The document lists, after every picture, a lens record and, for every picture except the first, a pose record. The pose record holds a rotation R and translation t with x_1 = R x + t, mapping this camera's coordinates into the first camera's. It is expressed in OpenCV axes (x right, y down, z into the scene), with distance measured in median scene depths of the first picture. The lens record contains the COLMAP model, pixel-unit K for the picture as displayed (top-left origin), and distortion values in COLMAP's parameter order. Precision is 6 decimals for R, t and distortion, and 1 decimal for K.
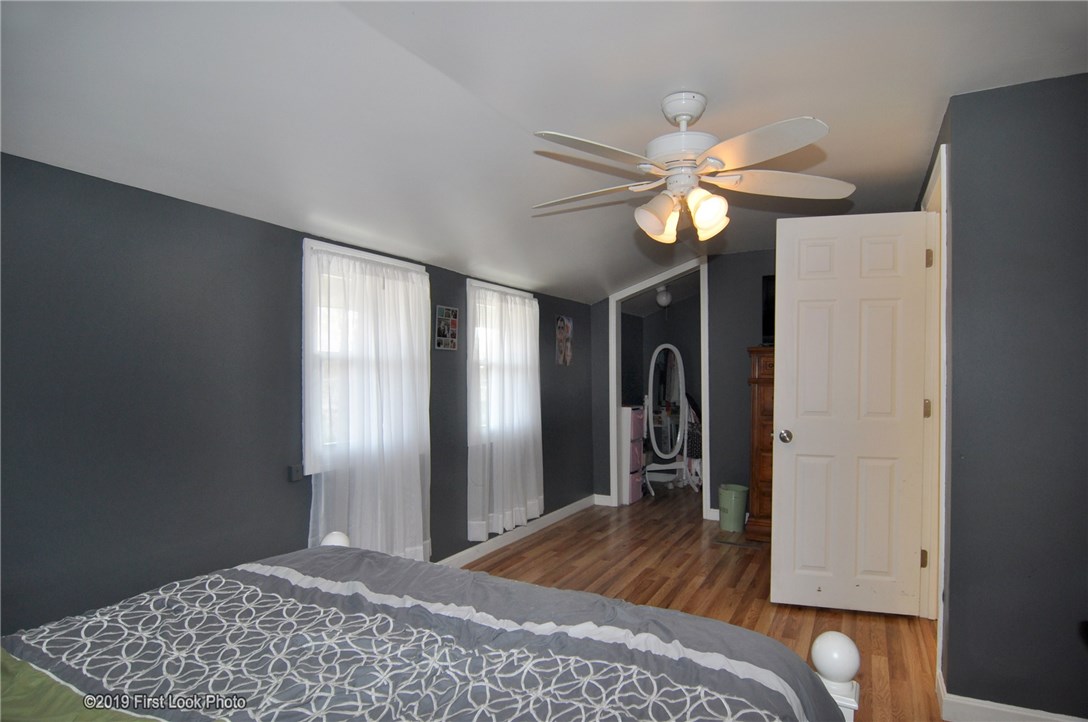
lens RADIAL K [[592.6, 0, 544.8], [0, 592.6, 379.4], [0, 0, 1]] dist [-0.051401, -0.000297]
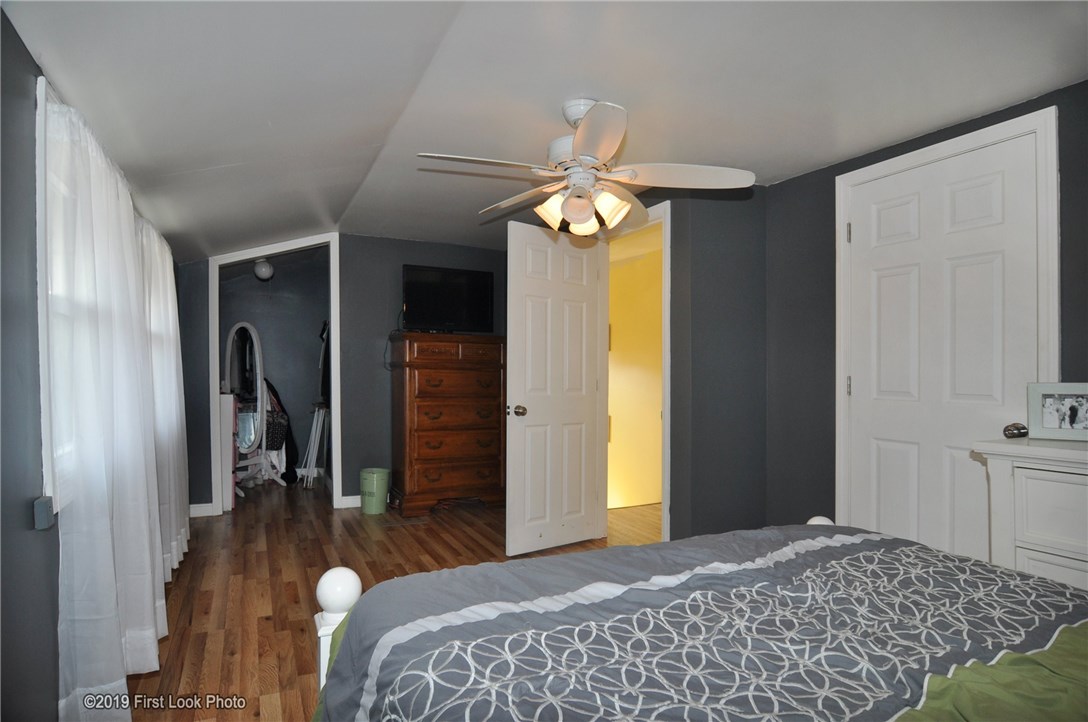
lens RADIAL K [[587.4, 0, 540.7], [0, 587.4, 379.1], [0, 0, 1]] dist [0.001154, -0.000782]
pose [[0.581551, 0.003549, 0.813502, -0.454806], [-0.013046, 0.999903, 0.004964, 0.025496], [-0.813406, -0.013500, 0.581540, 0.258198]]
